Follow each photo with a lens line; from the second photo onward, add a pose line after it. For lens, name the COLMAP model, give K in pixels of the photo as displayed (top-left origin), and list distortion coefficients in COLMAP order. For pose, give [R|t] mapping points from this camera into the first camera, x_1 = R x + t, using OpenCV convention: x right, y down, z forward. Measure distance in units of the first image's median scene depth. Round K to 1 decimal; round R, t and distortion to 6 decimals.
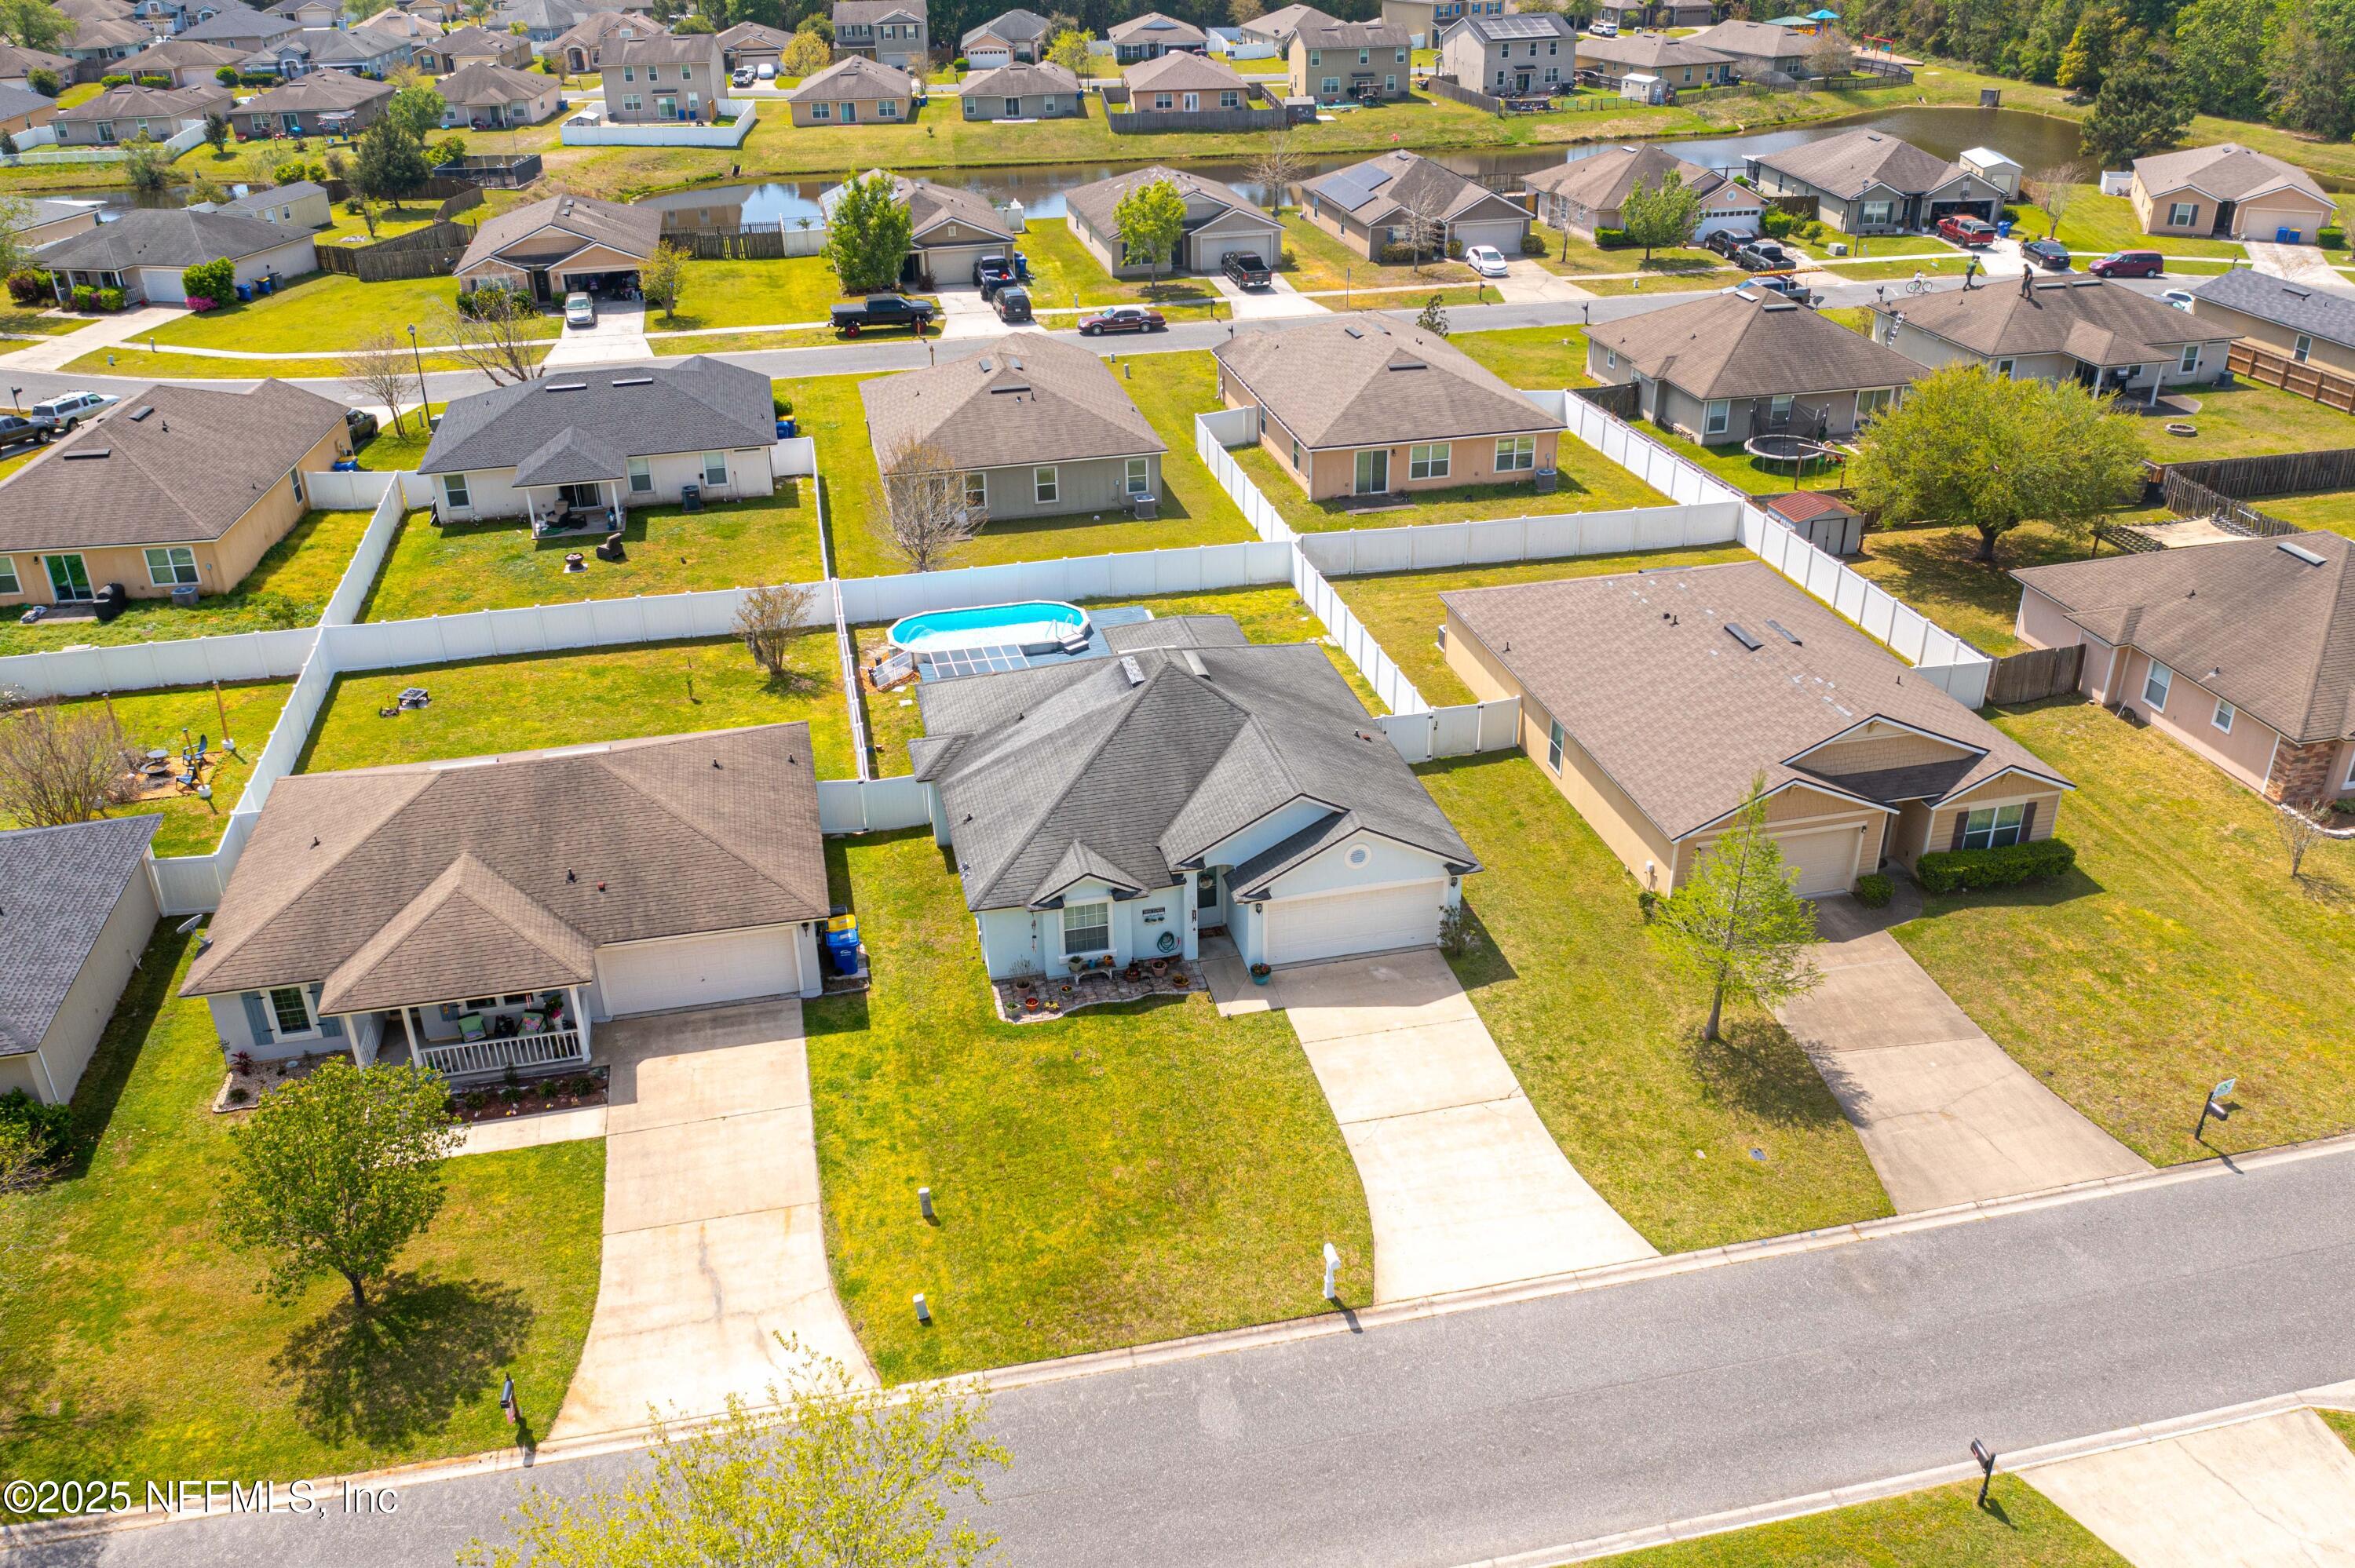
lens RADIAL K [[1835.8, 0, 1177.5], [0, 1835.8, 784.0], [0, 0, 1]] dist [-0.031490, 0.000556]
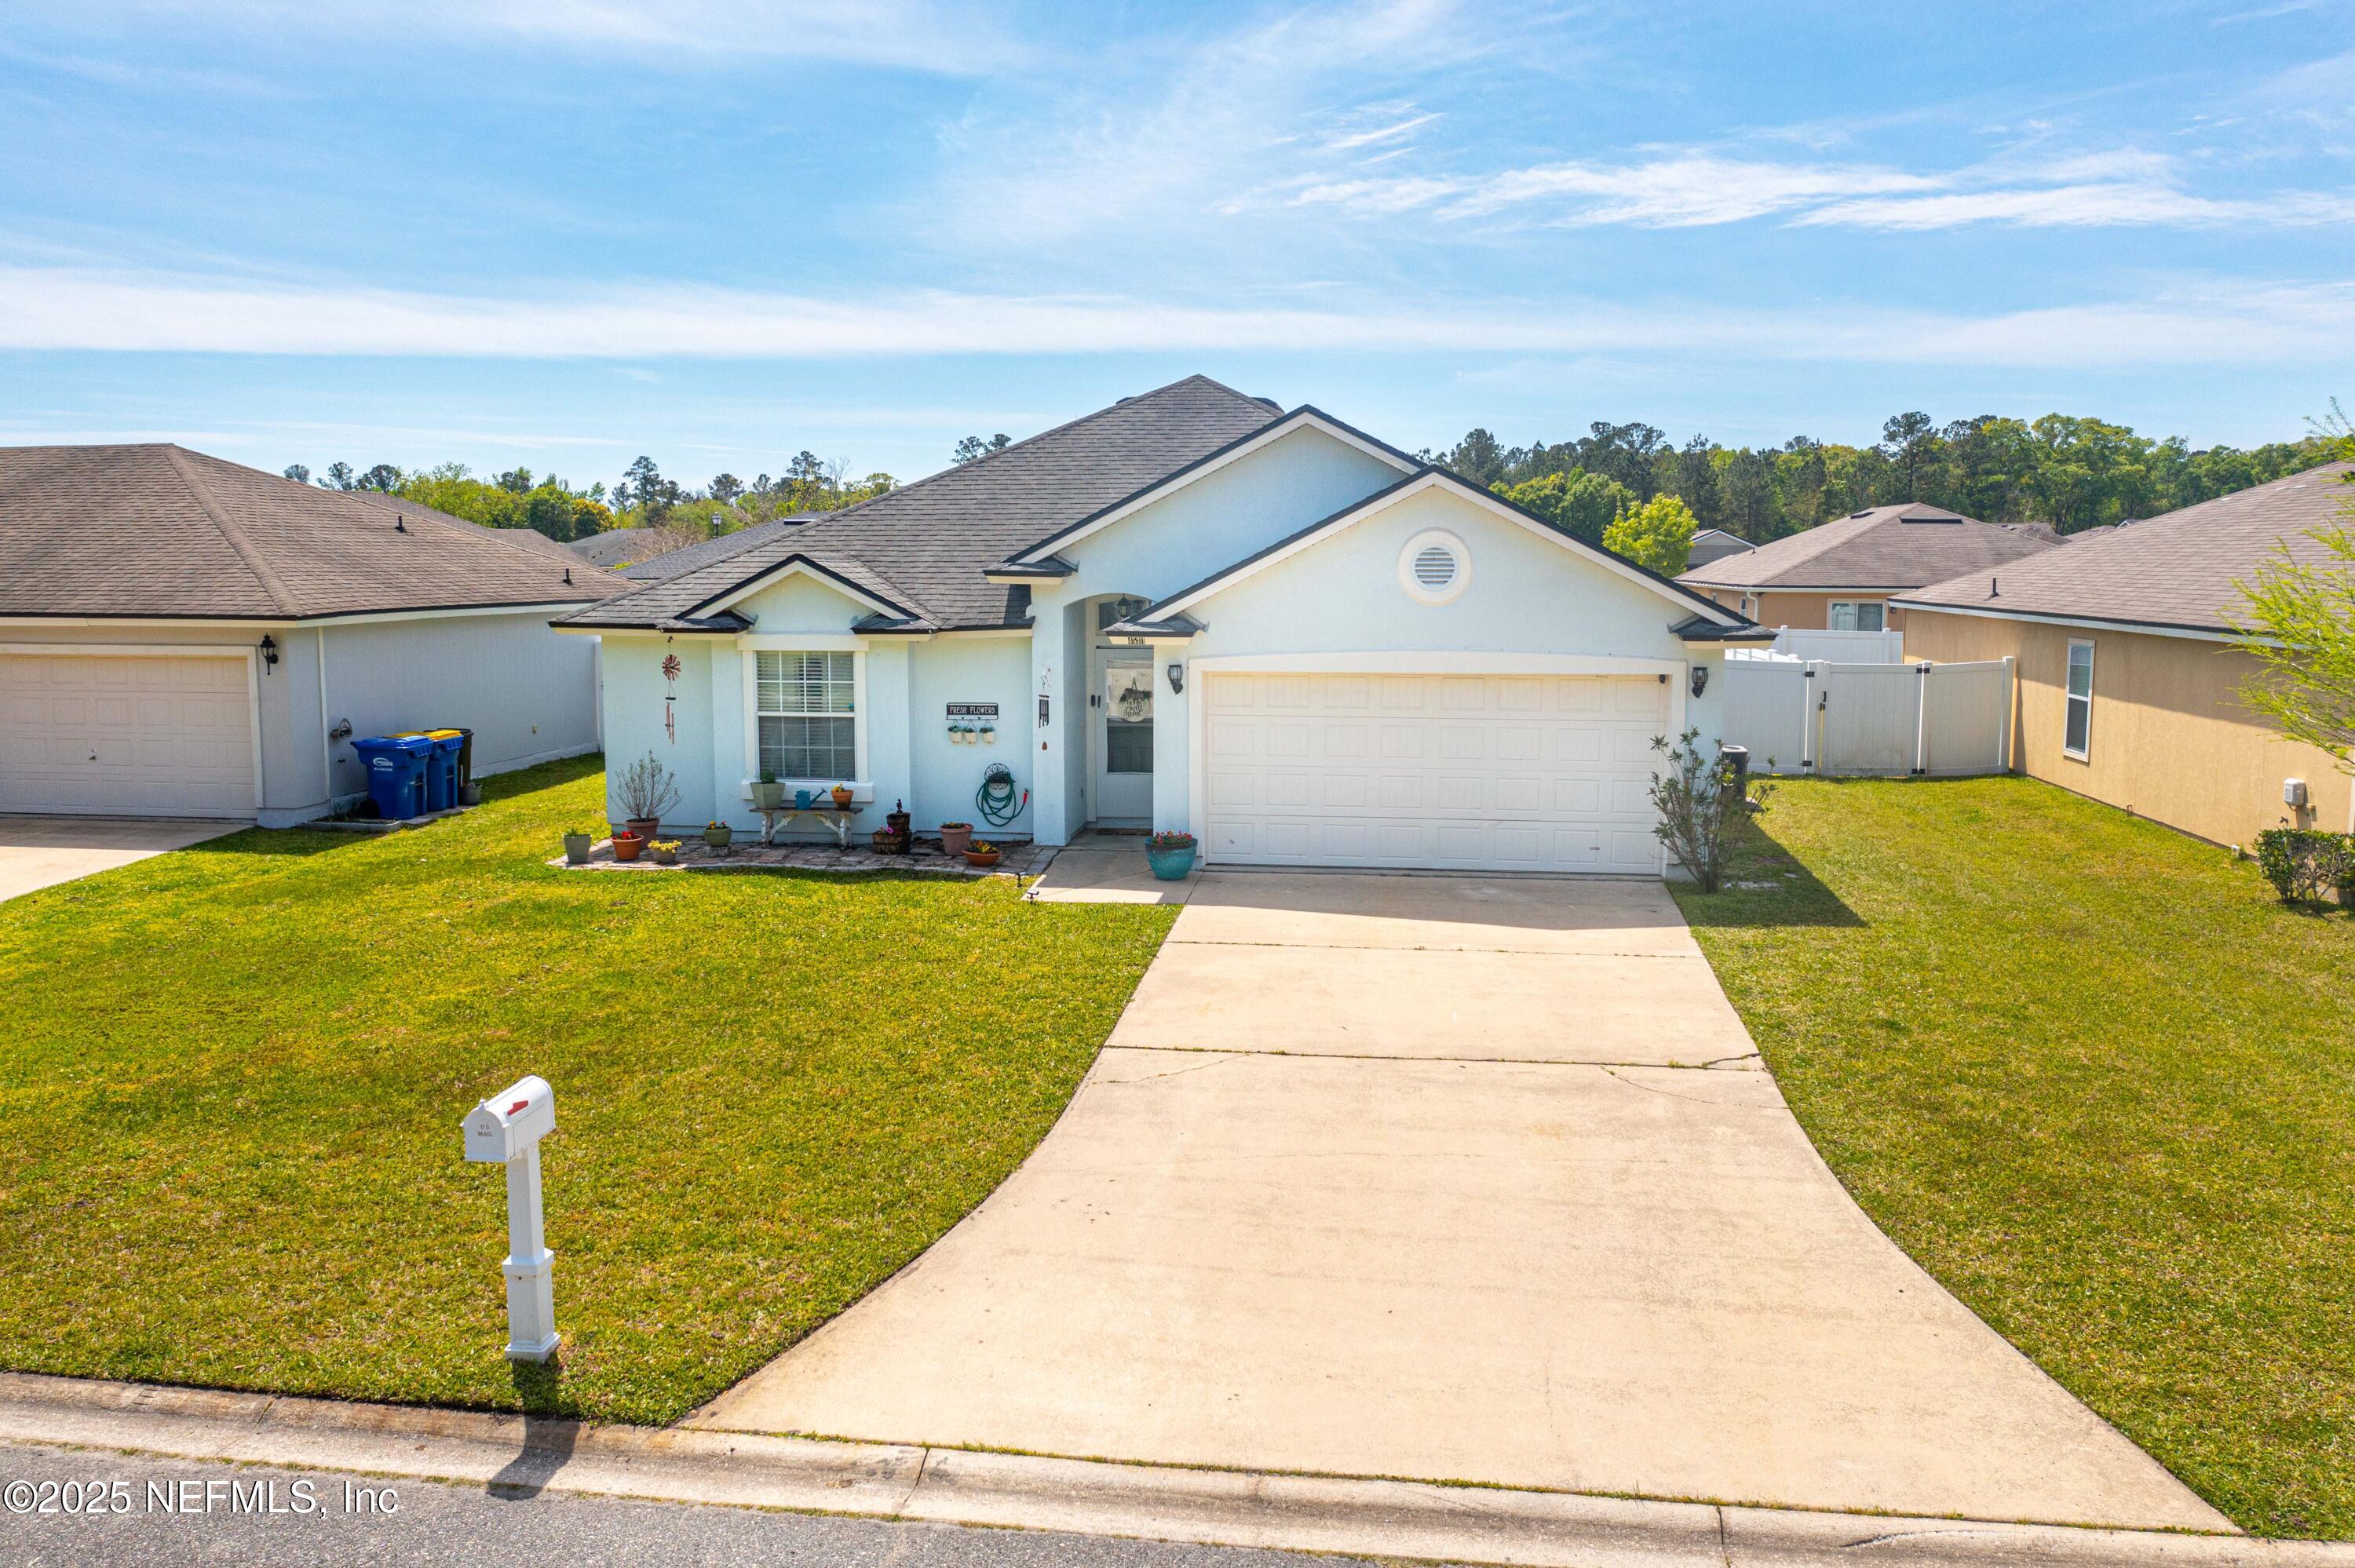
lens RADIAL K [[1887.1, 0, 1177.5], [0, 1887.1, 784.0], [0, 0, 1]] dist [-0.010381, -0.003228]
pose [[0.937993, 0.067253, -0.340068, 0.200463], [-0.183660, 0.928416, -0.322974, 0.239995], [0.294003, 0.365404, 0.883200, 0.694528]]
